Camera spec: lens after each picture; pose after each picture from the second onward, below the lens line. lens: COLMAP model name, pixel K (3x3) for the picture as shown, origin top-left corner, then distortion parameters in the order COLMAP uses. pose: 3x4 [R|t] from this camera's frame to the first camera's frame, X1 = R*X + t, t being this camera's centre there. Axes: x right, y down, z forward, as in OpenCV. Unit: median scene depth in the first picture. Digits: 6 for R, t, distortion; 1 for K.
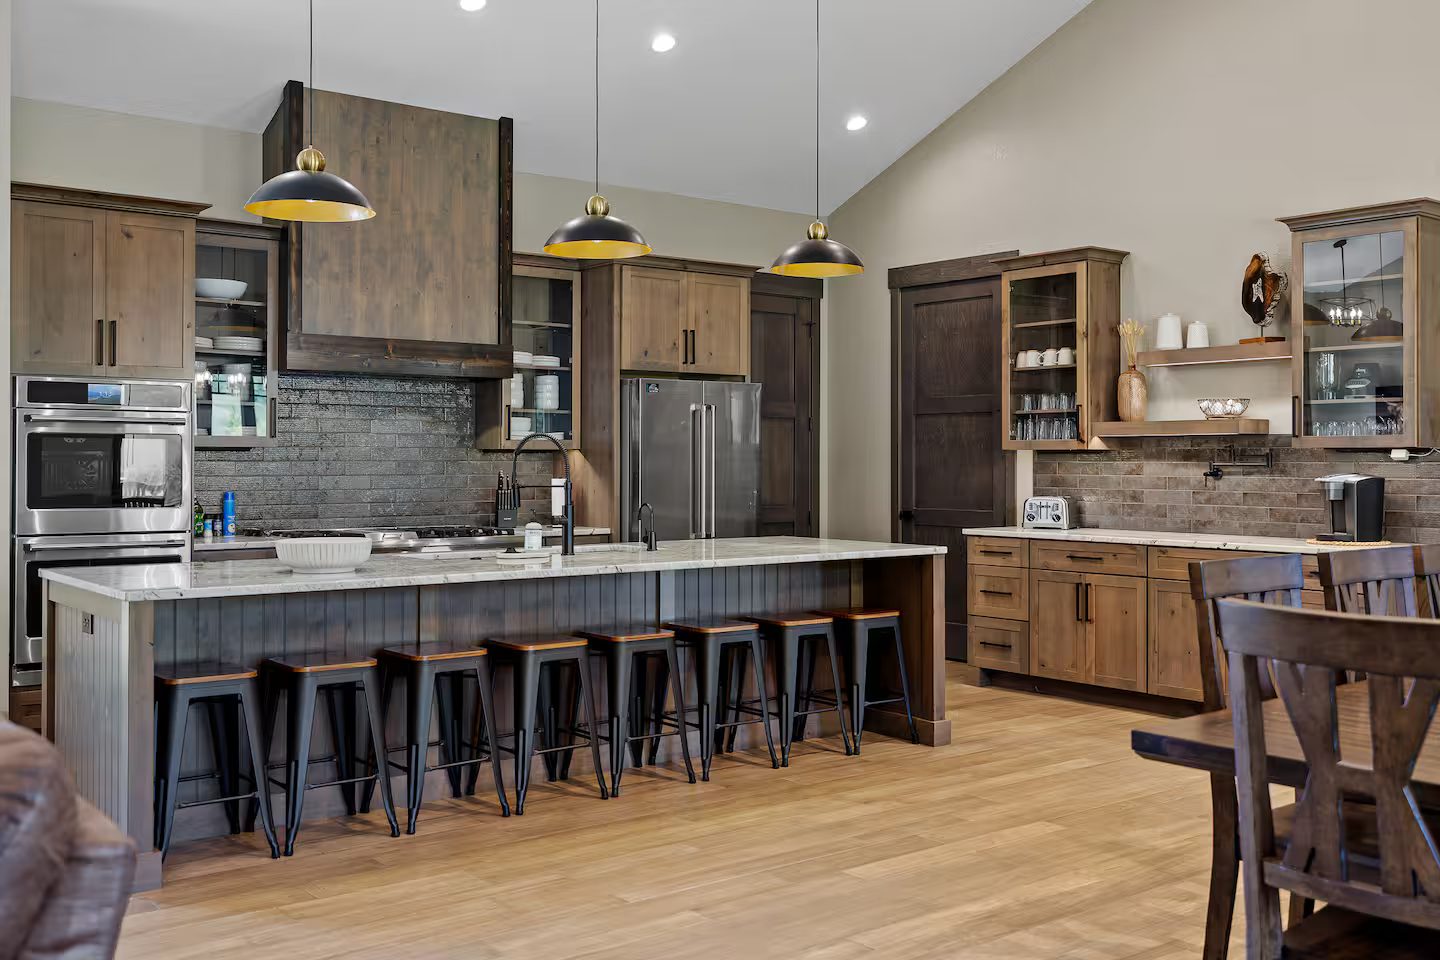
lens RADIAL K [[1404.6, 0, 719.8], [0, 1404.6, 474.0], [0, 0, 1]] dist [0.000974, 0.000000]
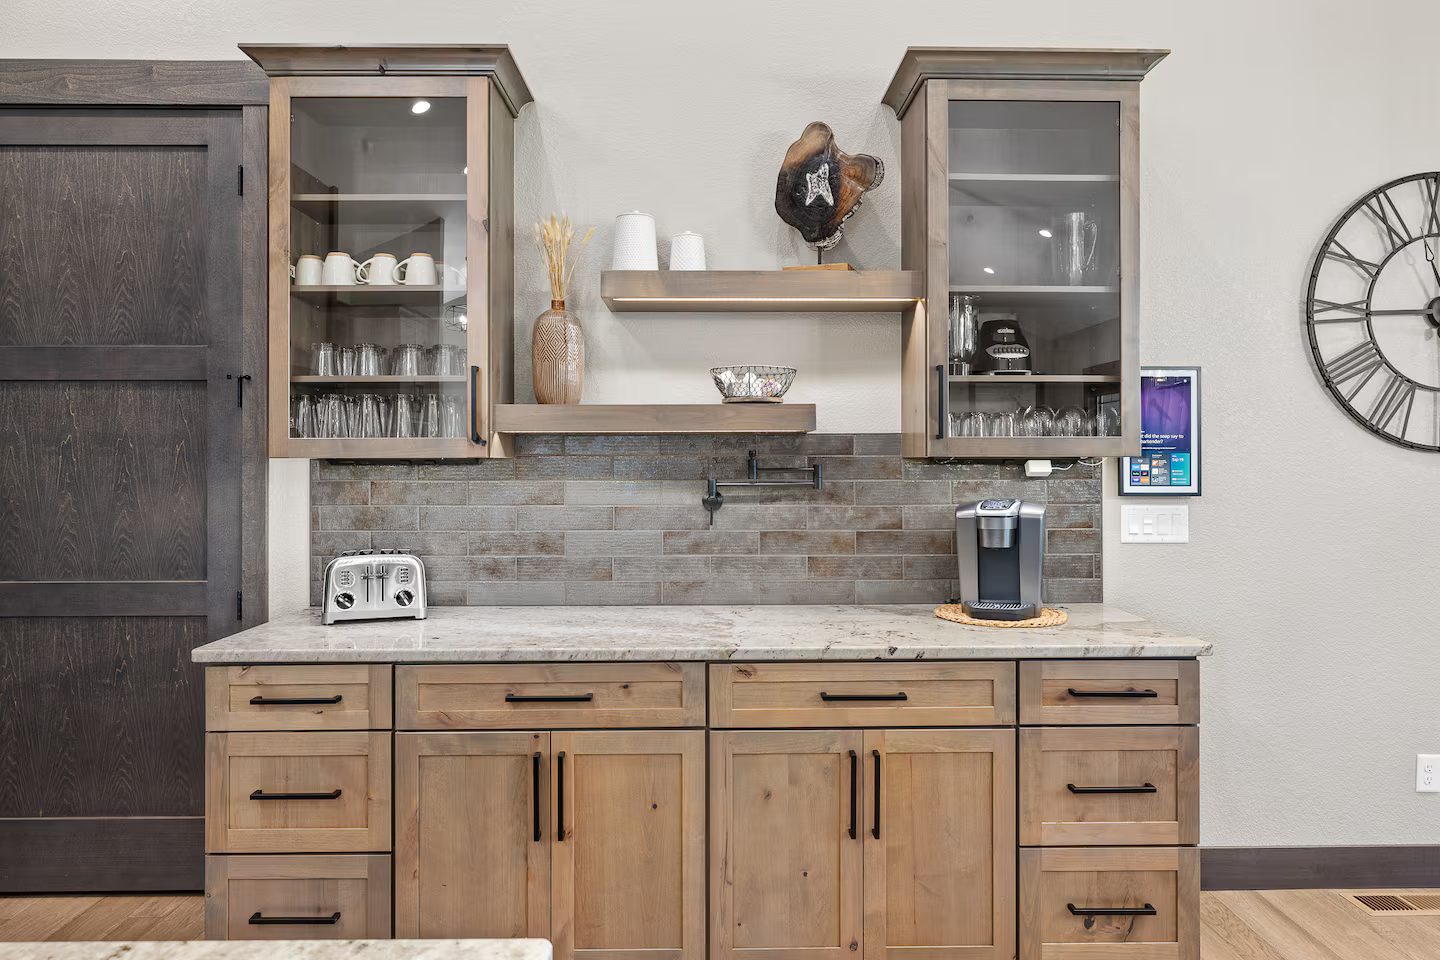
lens RADIAL K [[891.2, 0, 723.0], [0, 891.2, 455.6], [0, 0, 1]] dist [-0.001198, 0.000838]
pose [[0.608893, 0.006401, 0.793227, 0.066526], [0.009819, 0.999830, -0.015606, -0.013279], [-0.793192, 0.017291, 0.608726, 0.790212]]
